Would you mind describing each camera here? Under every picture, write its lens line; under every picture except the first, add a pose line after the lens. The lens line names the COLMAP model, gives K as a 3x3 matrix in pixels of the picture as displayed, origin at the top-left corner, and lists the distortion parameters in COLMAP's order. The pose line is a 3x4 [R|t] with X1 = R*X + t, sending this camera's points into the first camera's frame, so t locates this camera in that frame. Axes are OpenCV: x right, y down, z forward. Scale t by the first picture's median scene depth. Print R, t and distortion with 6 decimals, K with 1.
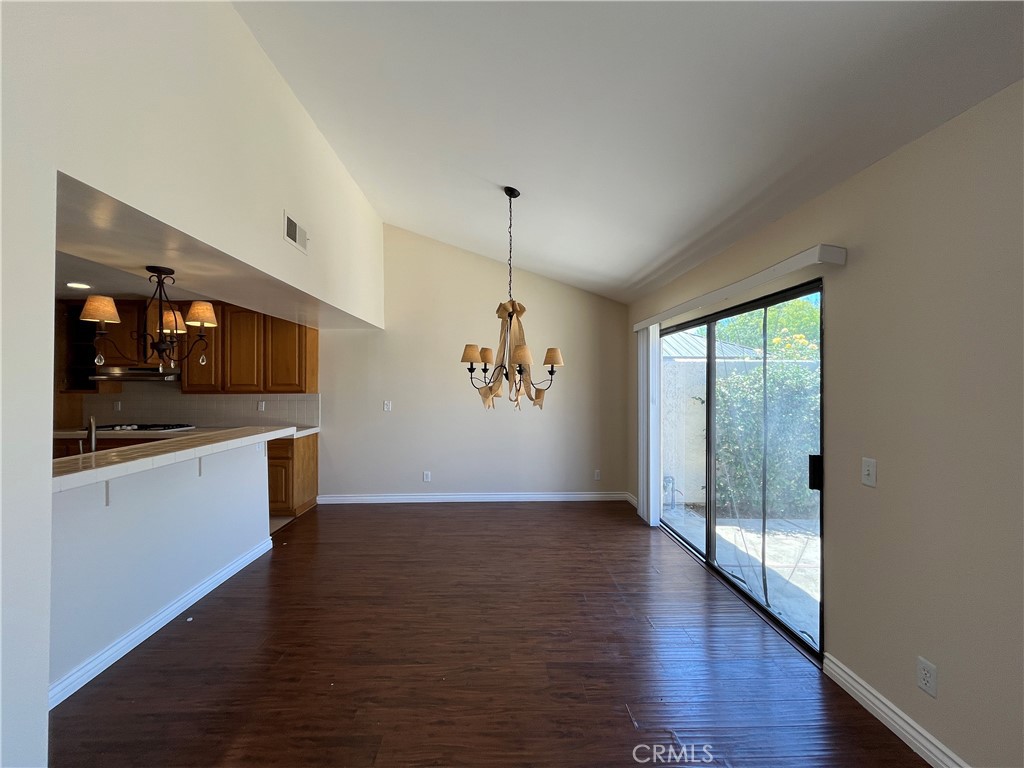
lens RADIAL K [[410.7, 0, 509.9], [0, 410.7, 383.0], [0, 0, 1]] dist [0.002489, -0.002672]
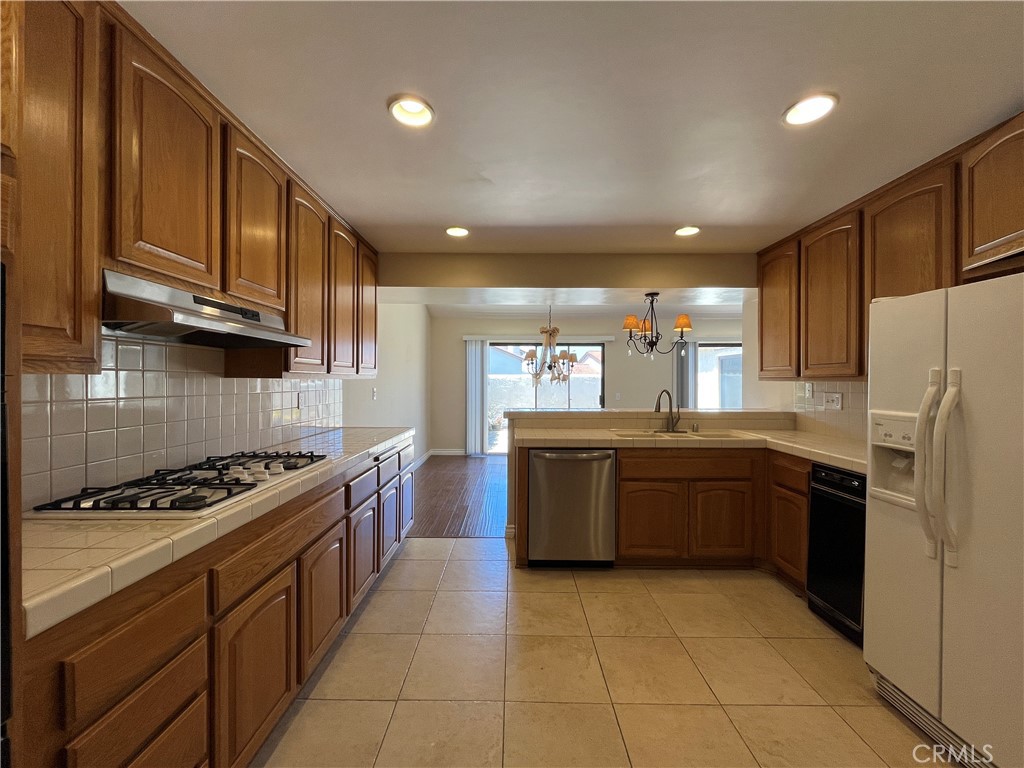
lens RADIAL K [[410.7, 0, 509.9], [0, 410.7, 383.0], [0, 0, 1]] dist [0.002489, -0.002672]
pose [[0.049848, -0.006099, 0.998738, -1.806361], [-0.008540, 0.999942, 0.006533, 0.039651], [-0.998720, -0.008855, 0.049793, 1.064057]]
